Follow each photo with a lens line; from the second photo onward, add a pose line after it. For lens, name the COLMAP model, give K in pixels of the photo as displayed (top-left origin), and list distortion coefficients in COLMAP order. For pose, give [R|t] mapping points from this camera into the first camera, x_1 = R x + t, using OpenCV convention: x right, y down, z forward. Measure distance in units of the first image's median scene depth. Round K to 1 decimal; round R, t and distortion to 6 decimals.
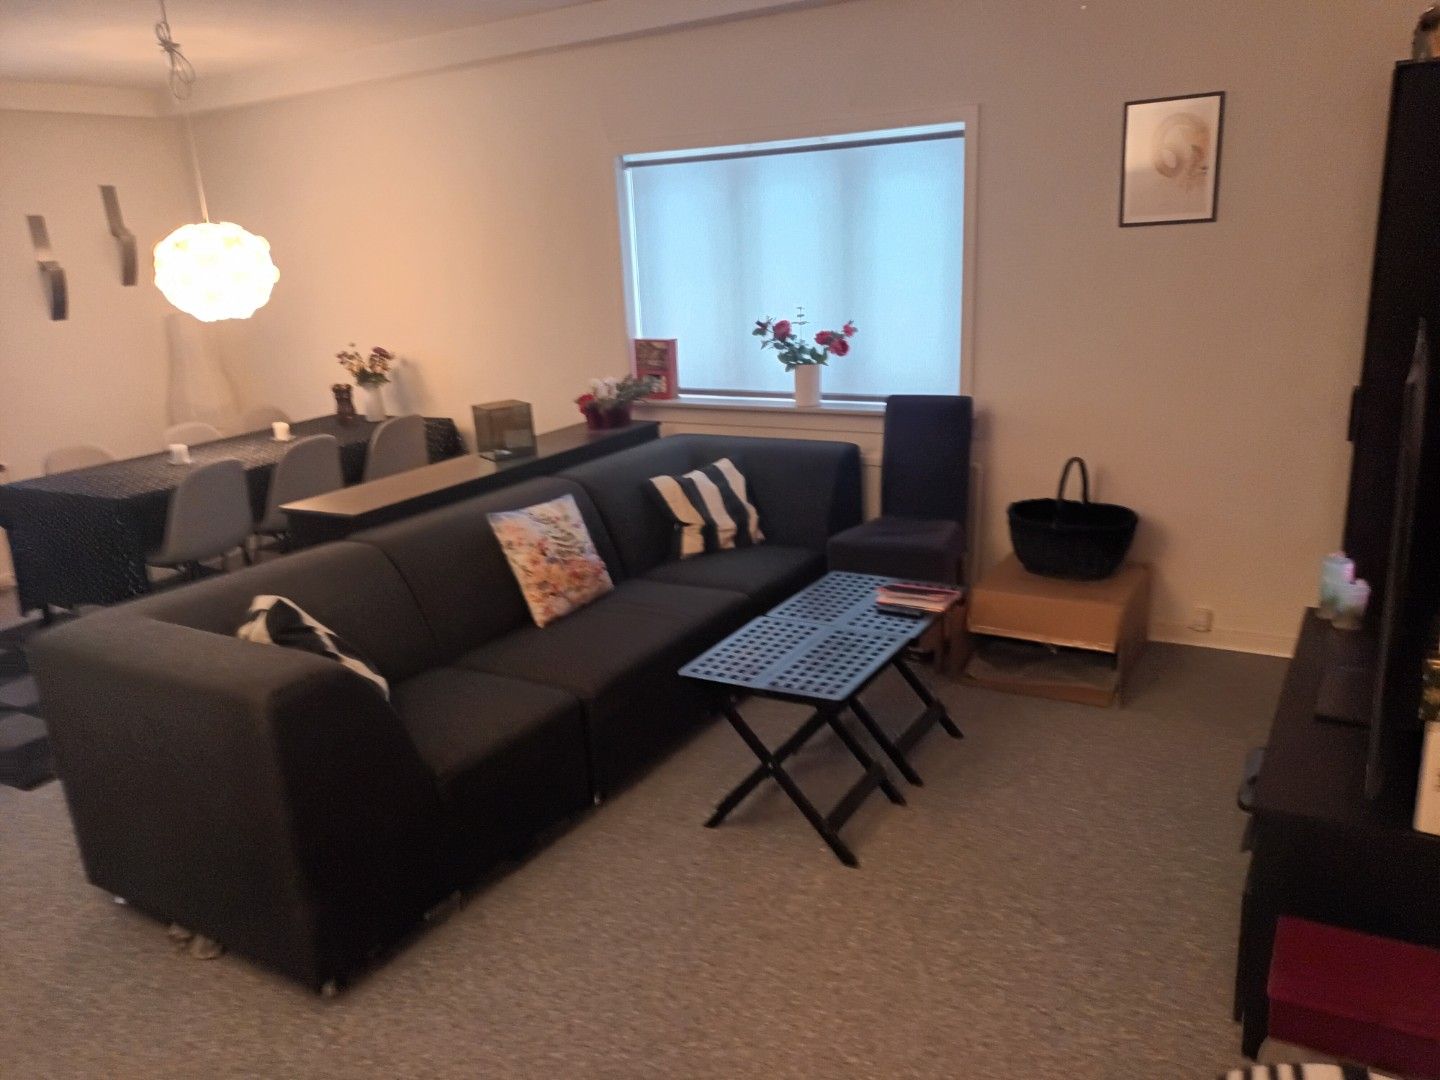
lens RADIAL K [[1090.2, 0, 720.0], [0, 1090.2, 540.0], [0, 0, 1]] dist [0.009501, 0.003255]
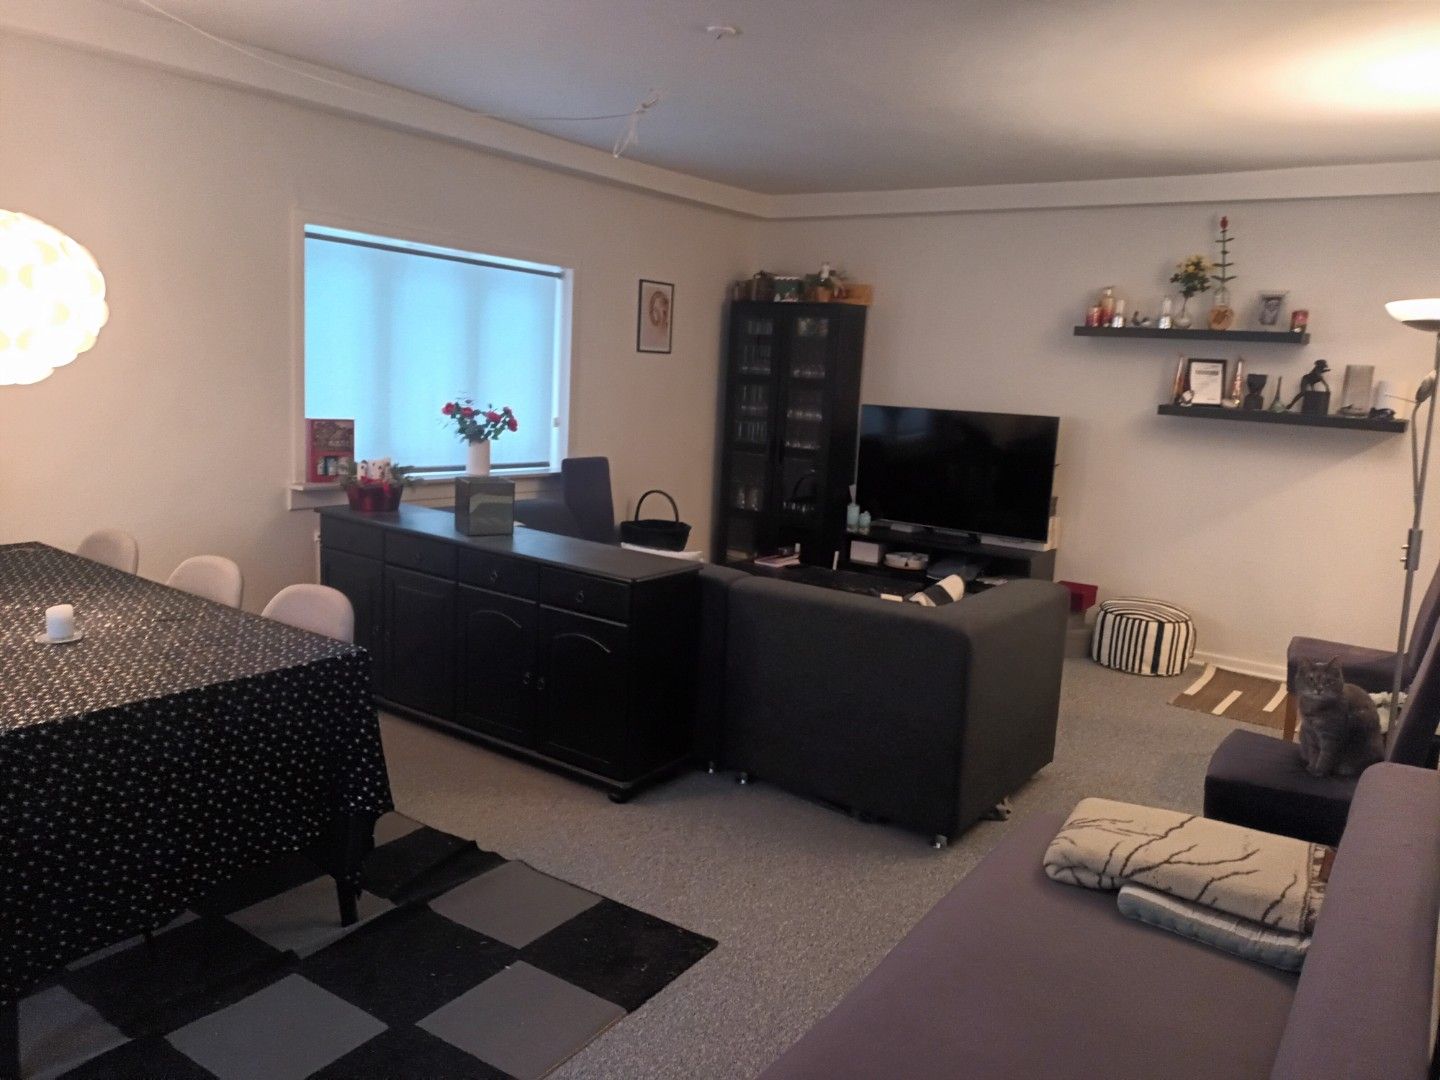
lens RADIAL K [[1090.2, 0, 720.0], [0, 1090.2, 540.0], [0, 0, 1]] dist [0.009501, 0.003255]
pose [[0.081023, -0.091178, 0.992533, -1.063987], [0.210479, 0.974915, 0.072378, -0.085416], [-0.974235, 0.203043, 0.098182, 0.647242]]
